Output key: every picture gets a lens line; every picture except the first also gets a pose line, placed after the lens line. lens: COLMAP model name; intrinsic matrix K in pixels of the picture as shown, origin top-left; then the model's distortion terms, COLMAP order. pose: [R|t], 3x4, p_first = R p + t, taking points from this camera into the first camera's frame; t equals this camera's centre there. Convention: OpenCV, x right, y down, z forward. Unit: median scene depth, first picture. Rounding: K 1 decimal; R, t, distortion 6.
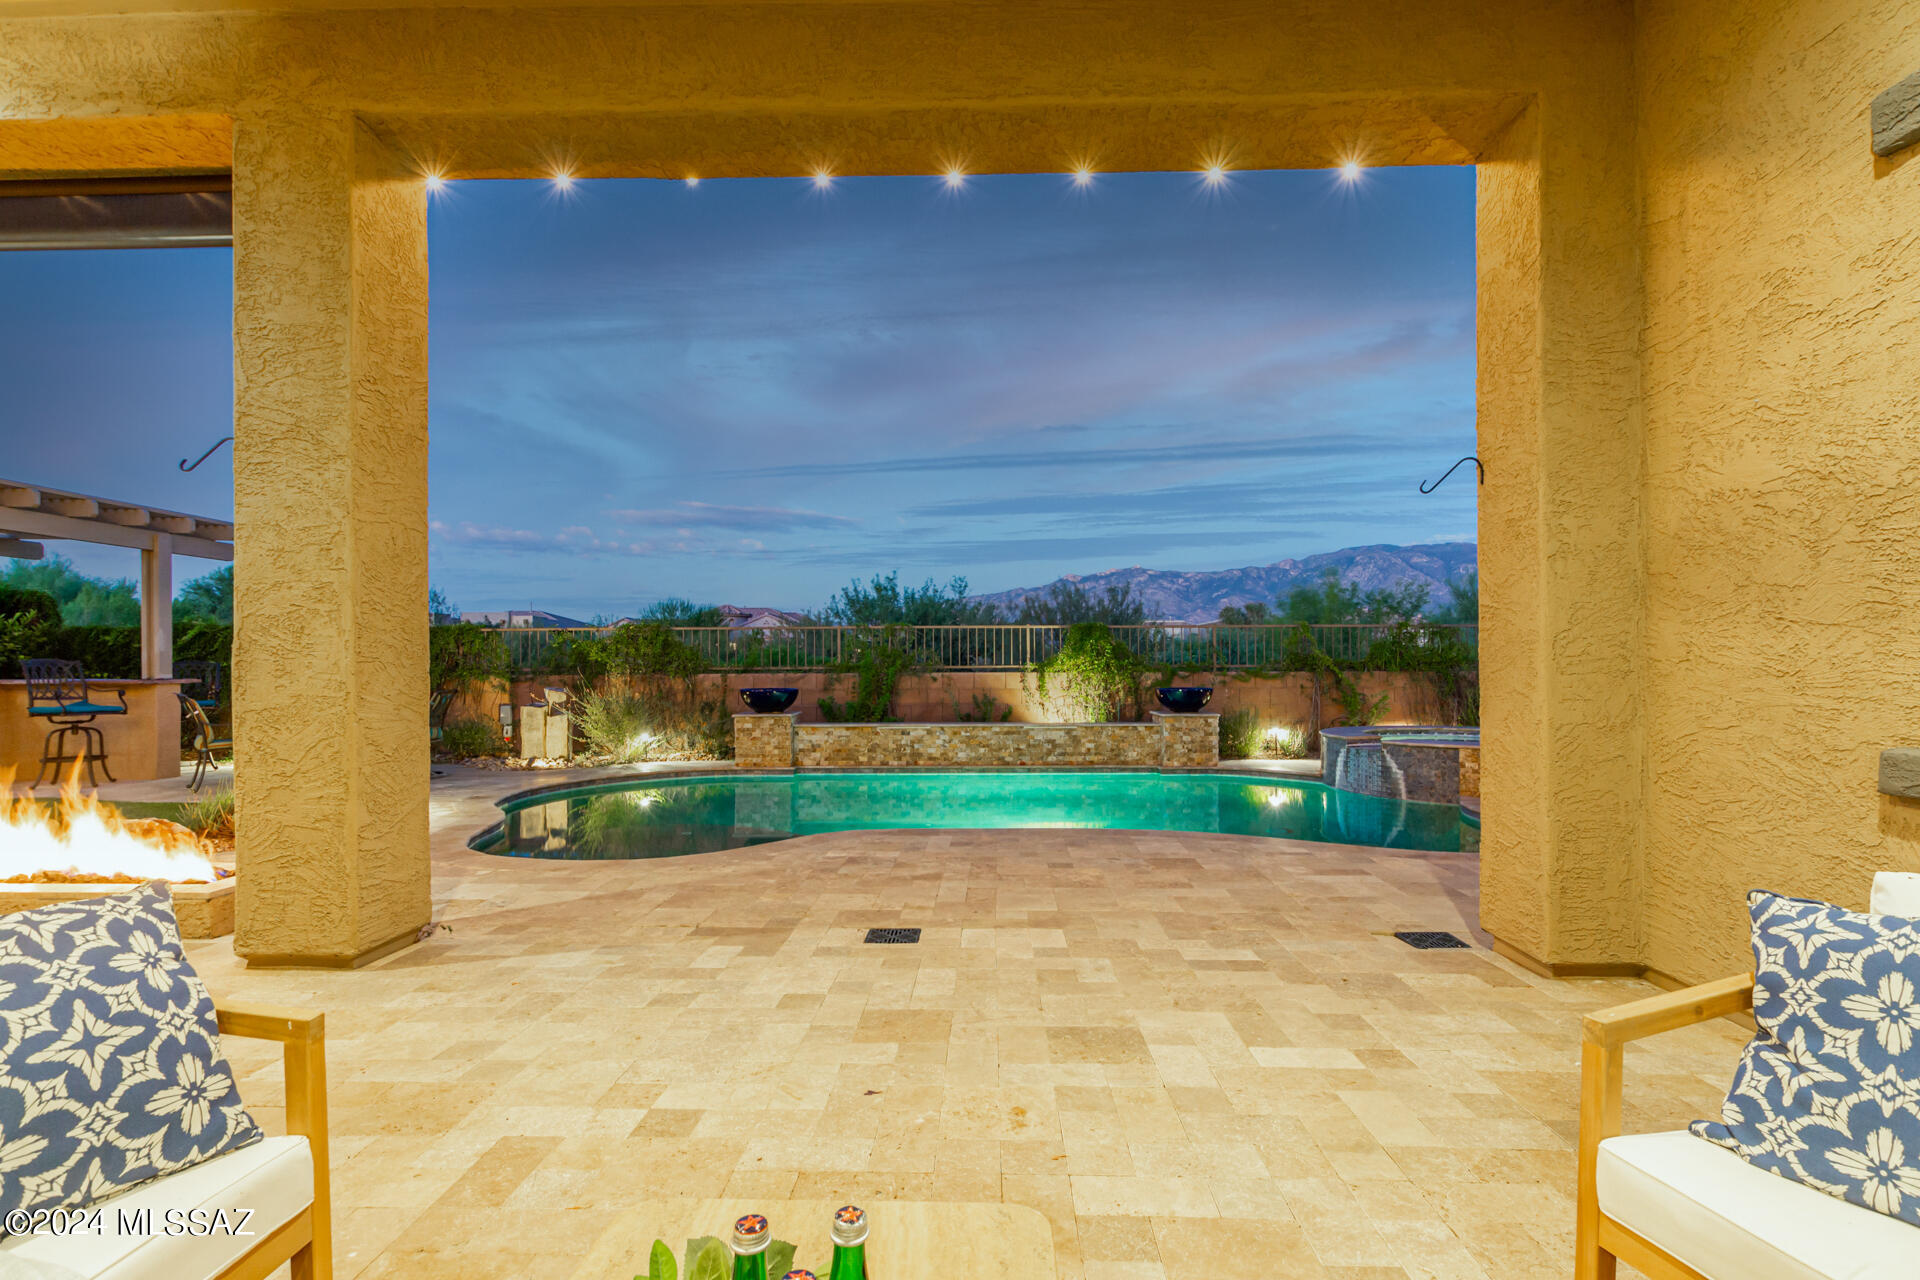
lens RADIAL K [[936.9, 0, 977.5], [0, 936.9, 652.3], [0, 0, 1]] dist [0.005502, -0.000908]
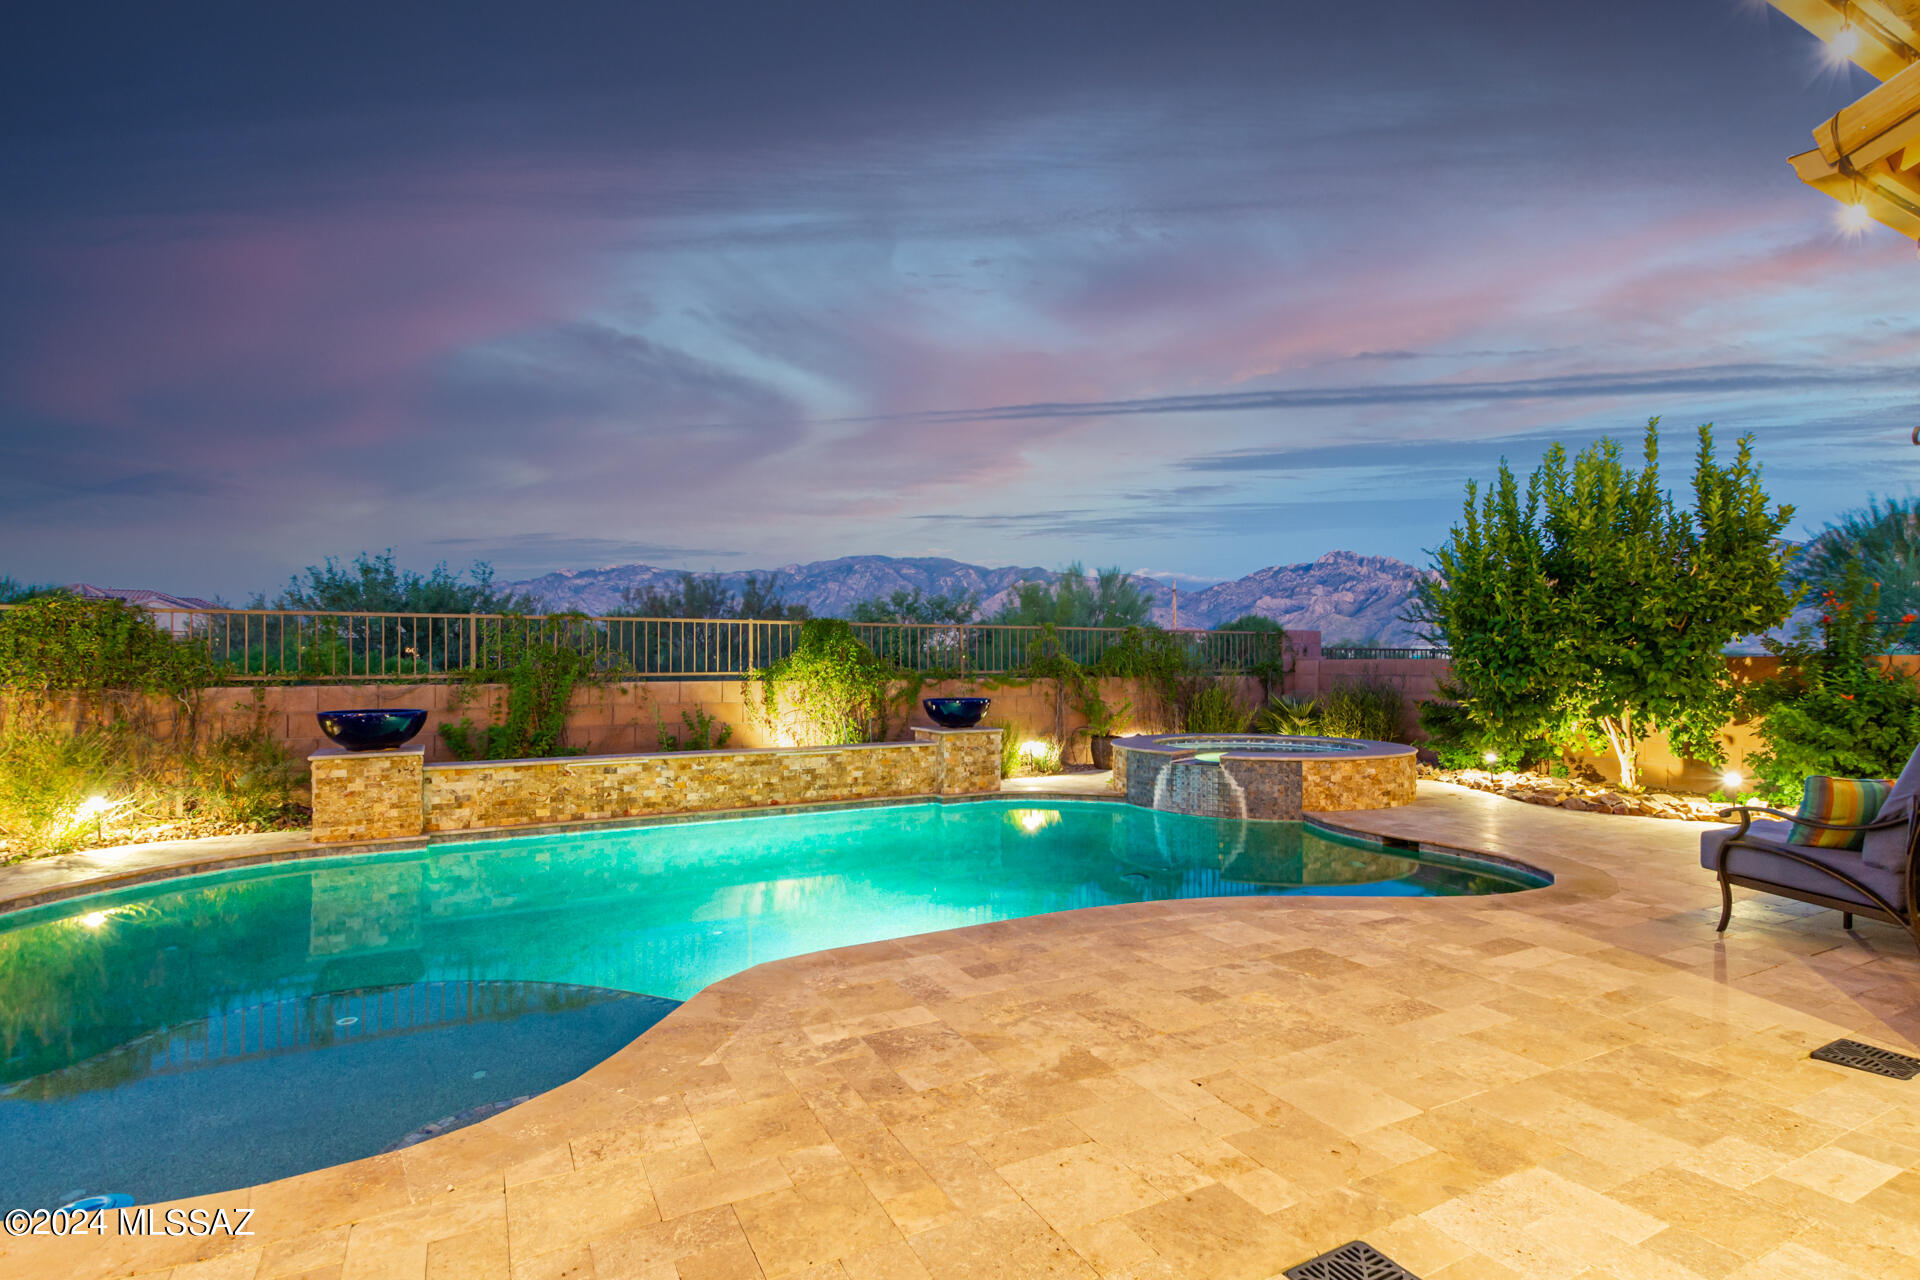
lens RADIAL K [[936.9, 0, 977.5], [0, 936.9, 652.3], [0, 0, 1]] dist [0.005502, -0.000908]
pose [[0.870301, 0.008274, 0.492450, -0.182360], [-0.007458, 0.999966, -0.003619, -0.000769], [-0.492463, -0.000523, 0.870333, 0.264766]]
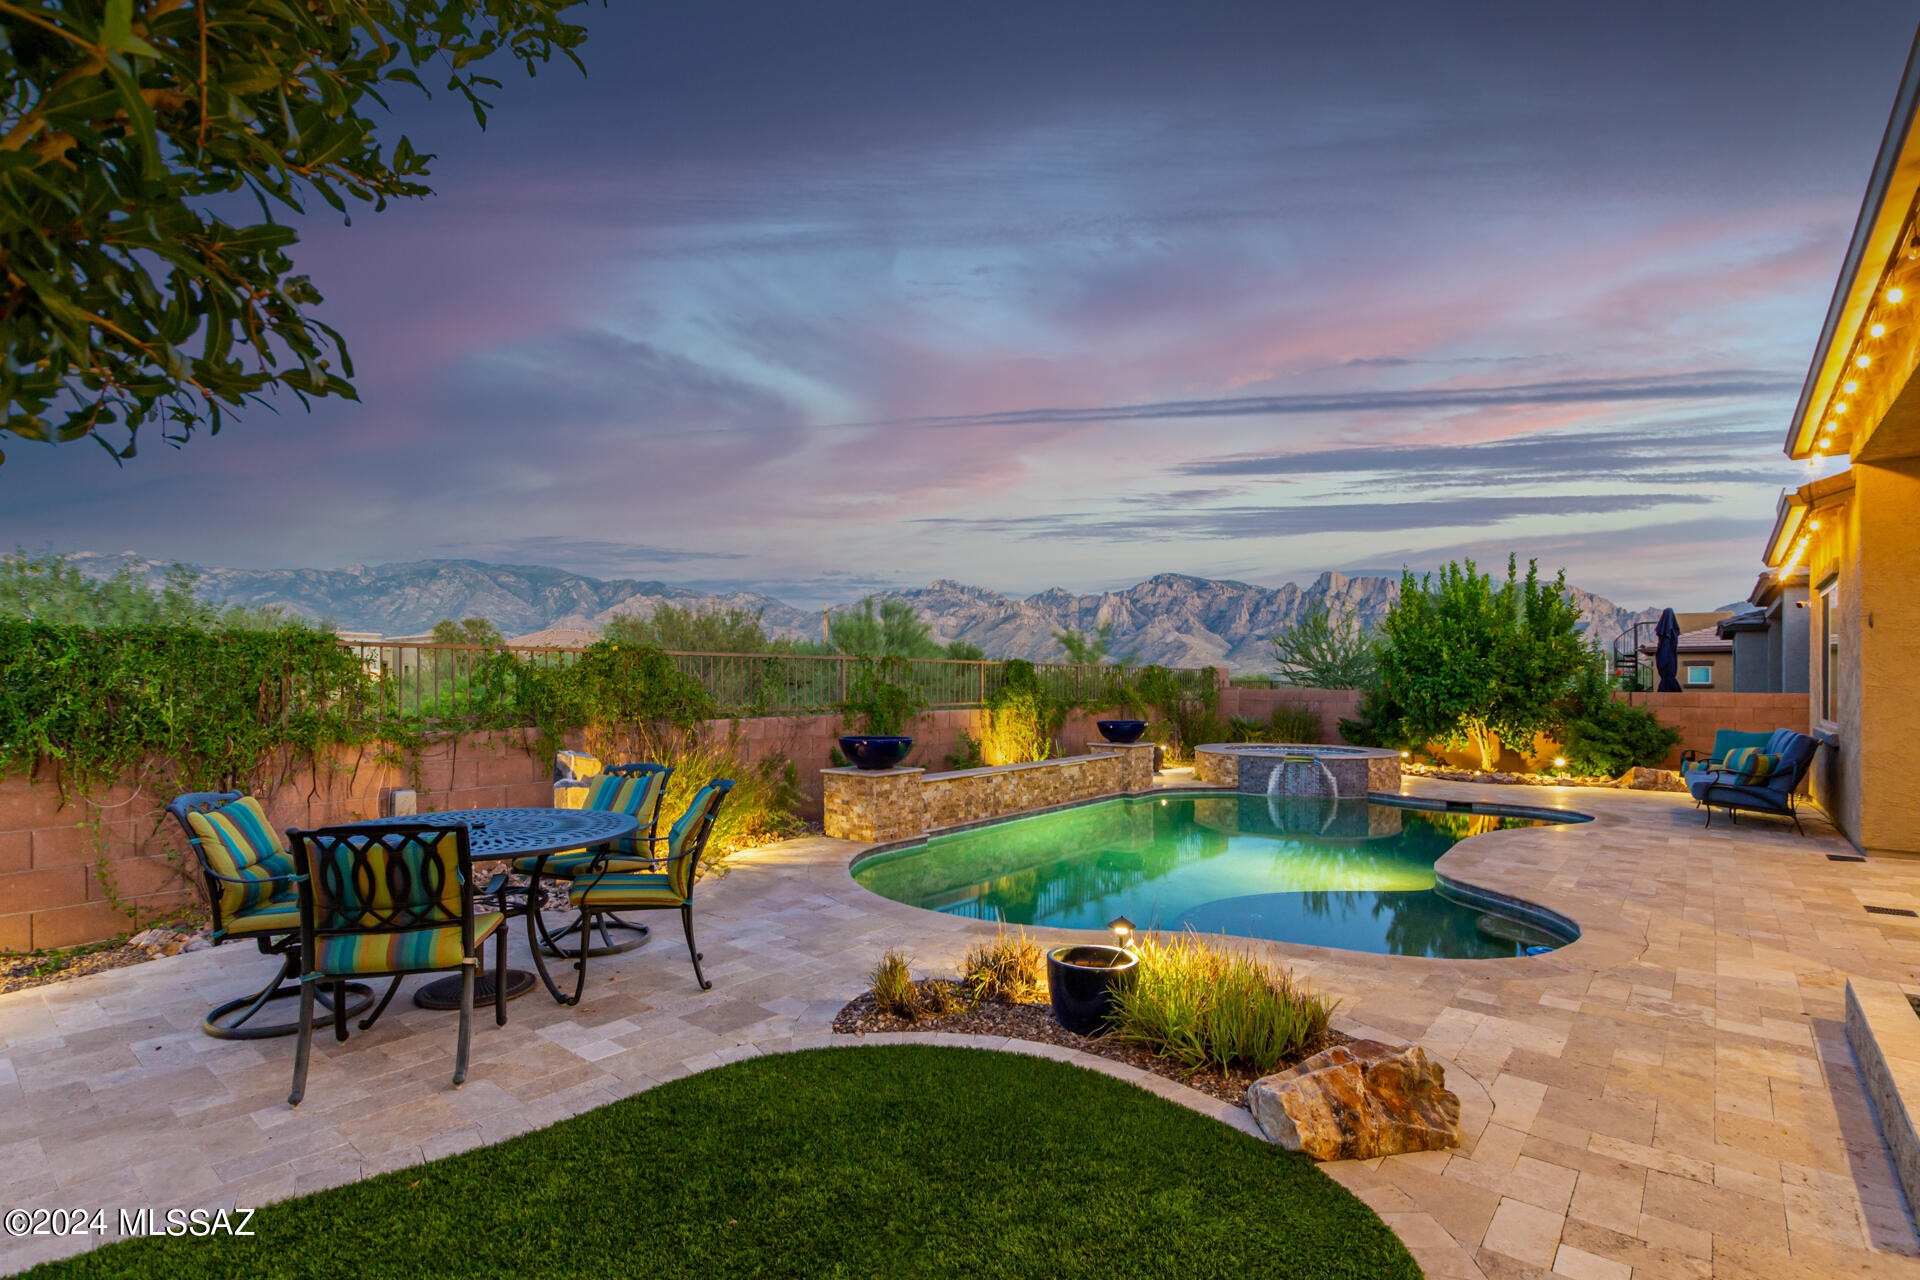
lens RADIAL K [[911.0, 0, 969.7], [0, 911.0, 640.7], [0, 0, 1]] dist [0.010680, -0.001285]
pose [[0.612288, 0.040310, 0.789607, -0.787734], [-0.014415, 0.999103, -0.039827, -0.013355], [-0.790504, 0.013003, 0.612319, 0.475270]]
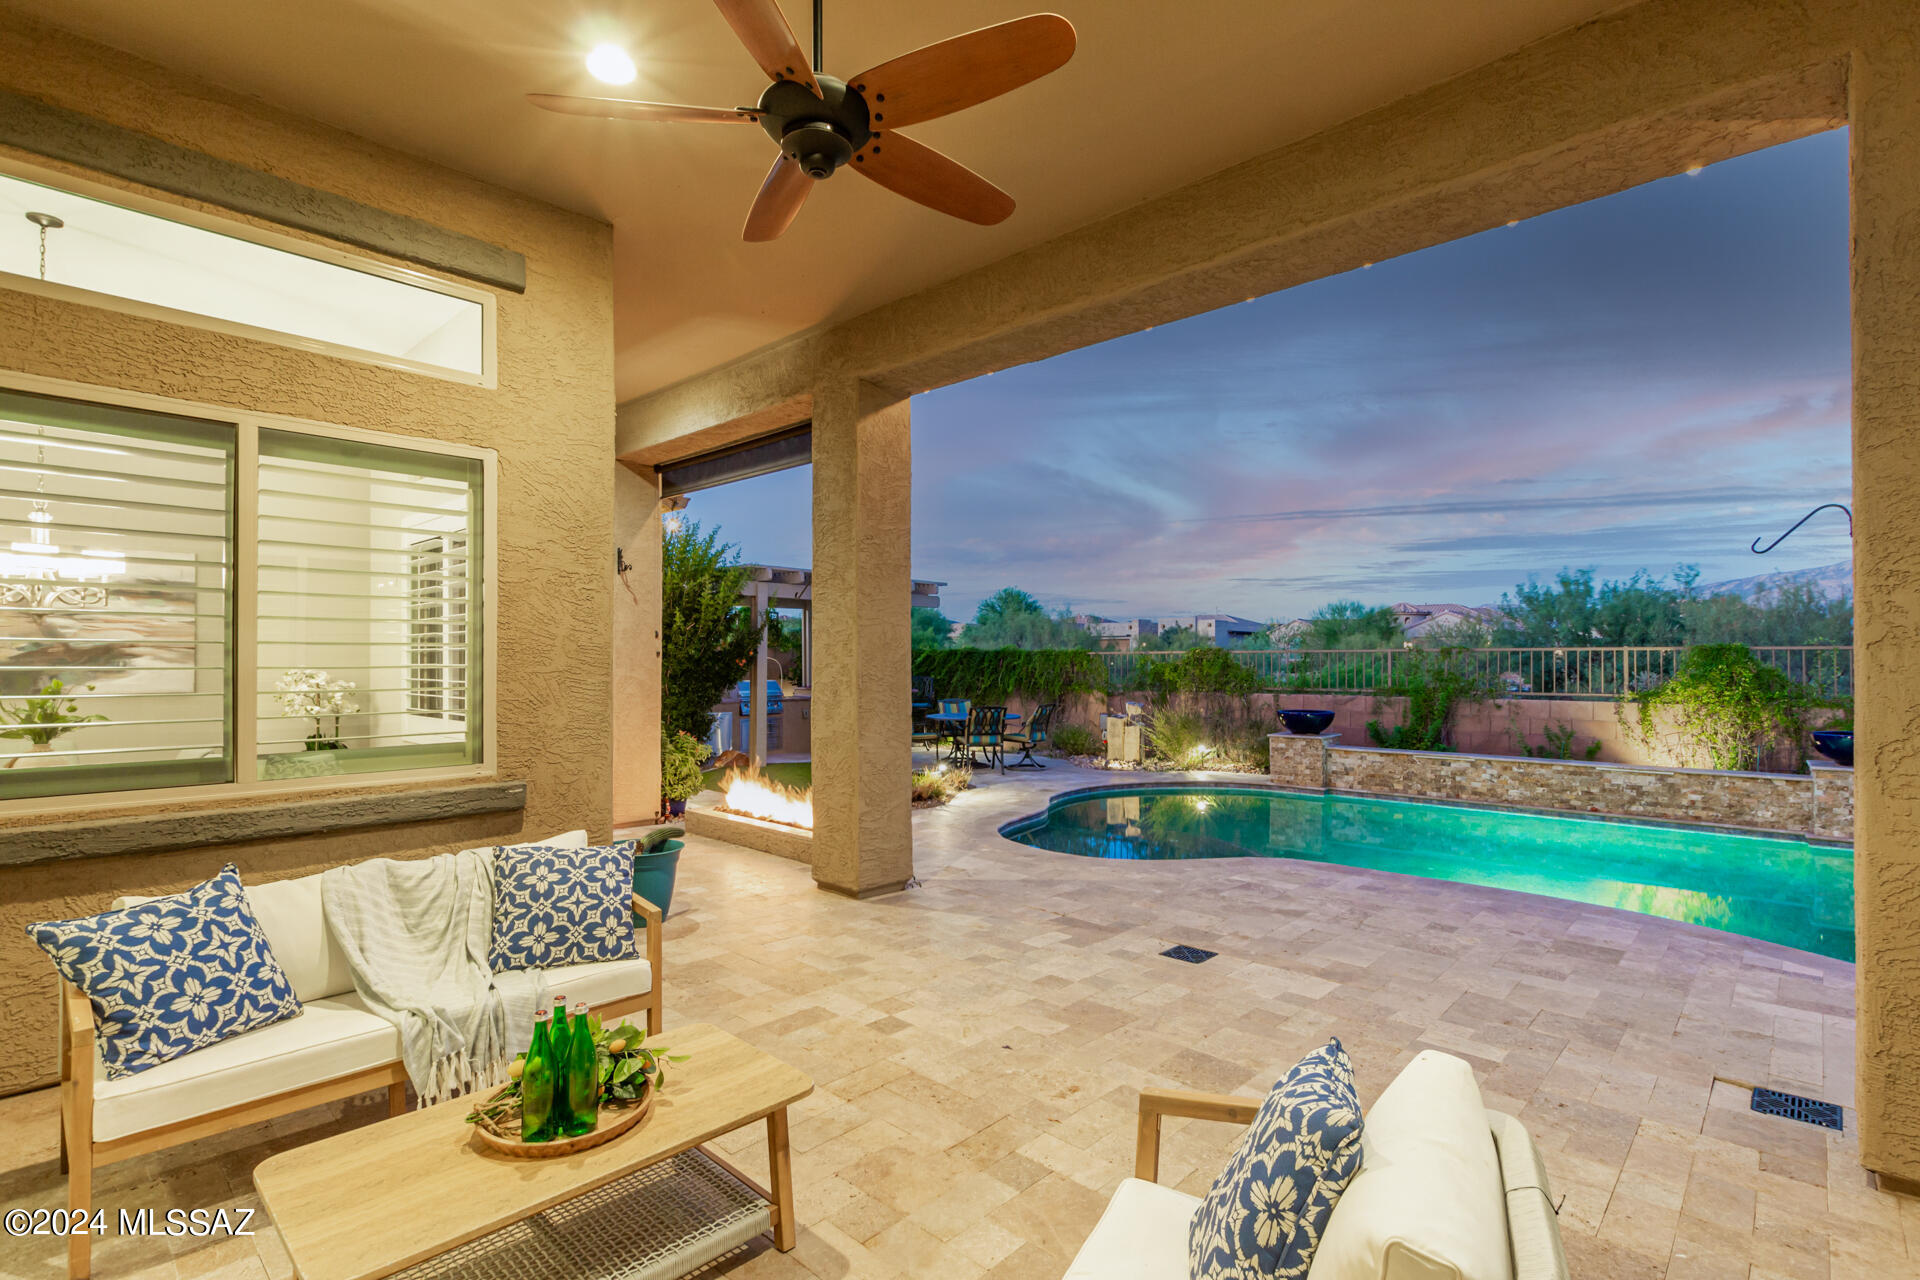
lens RADIAL K [[911.0, 0, 969.7], [0, 911.0, 640.7], [0, 0, 1]] dist [0.010680, -0.001285]
pose [[0.746543, -0.010177, -0.665260, 0.182397], [0.005037, 0.999941, -0.009644, -0.032989], [0.665318, 0.003849, 0.746550, -0.020308]]
